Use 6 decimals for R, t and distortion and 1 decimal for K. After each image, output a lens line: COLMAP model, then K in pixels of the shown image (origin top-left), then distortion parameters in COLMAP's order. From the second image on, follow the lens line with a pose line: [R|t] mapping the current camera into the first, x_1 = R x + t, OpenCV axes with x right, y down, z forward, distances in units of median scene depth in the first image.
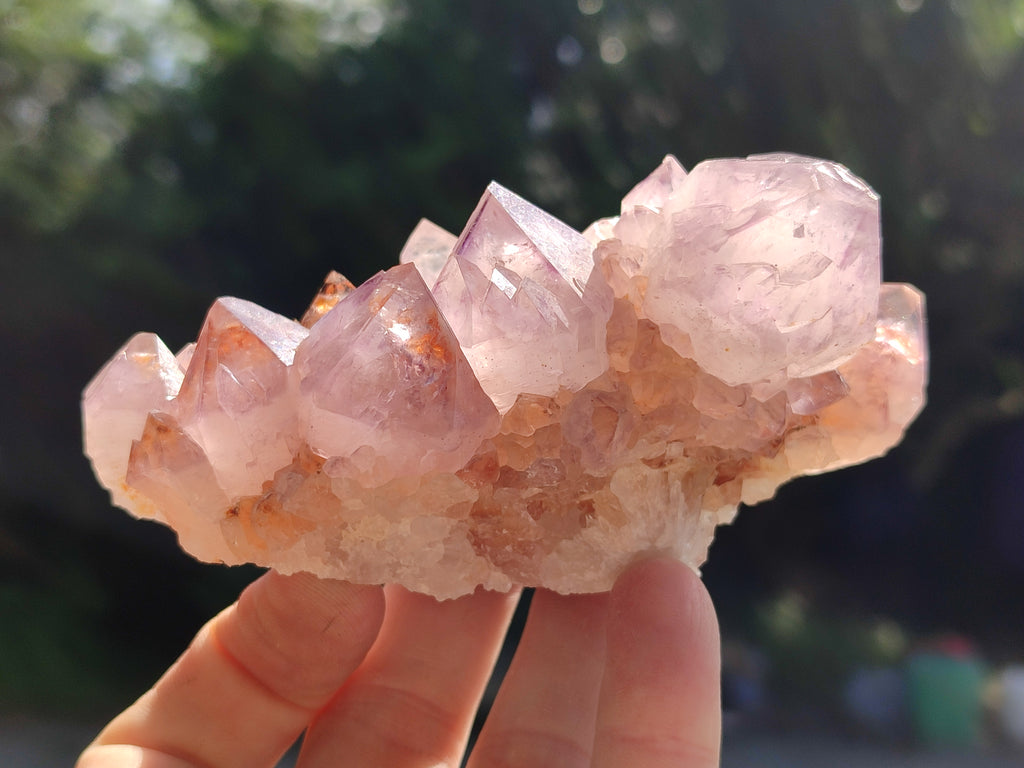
lens RADIAL K [[1512.1, 0, 512.0], [0, 1512.1, 384.0], [0, 0, 1]] dist [0.040337, 0.022983]
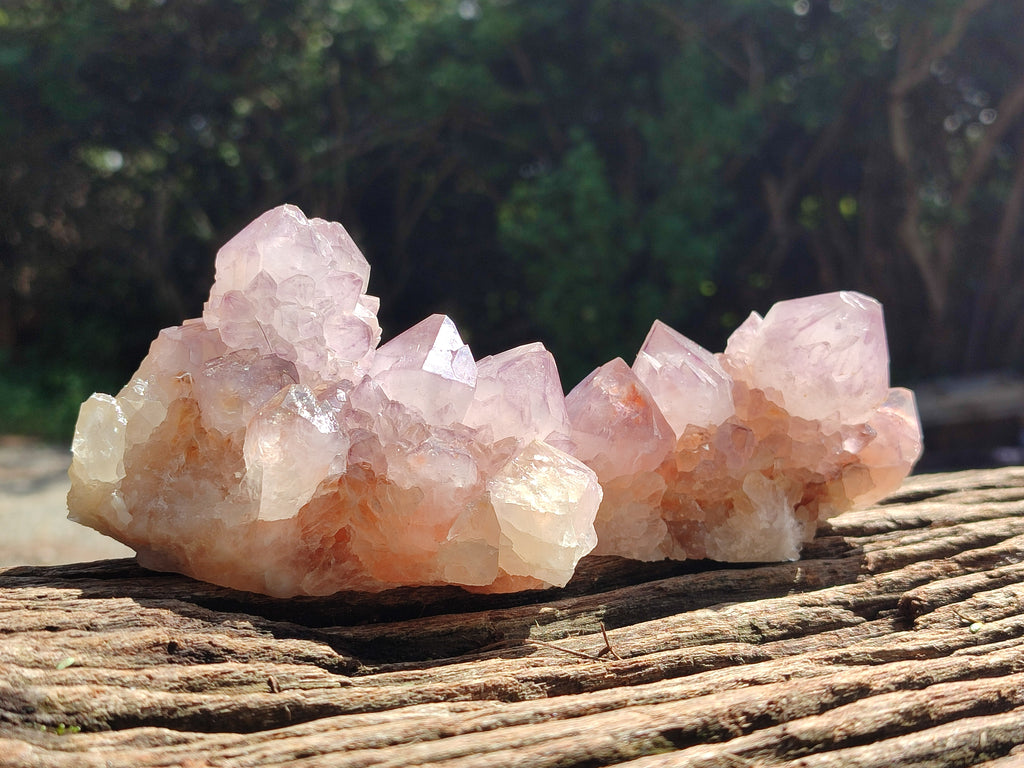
lens RADIAL K [[1512.1, 0, 512.0], [0, 1512.1, 384.0], [0, 0, 1]] dist [0.040337, 0.022983]
pose [[0.998171, -0.035332, 0.049052, -0.268492], [0.051358, 0.923634, -0.379820, 0.588358], [-0.031886, 0.381645, 0.923759, -0.572304]]
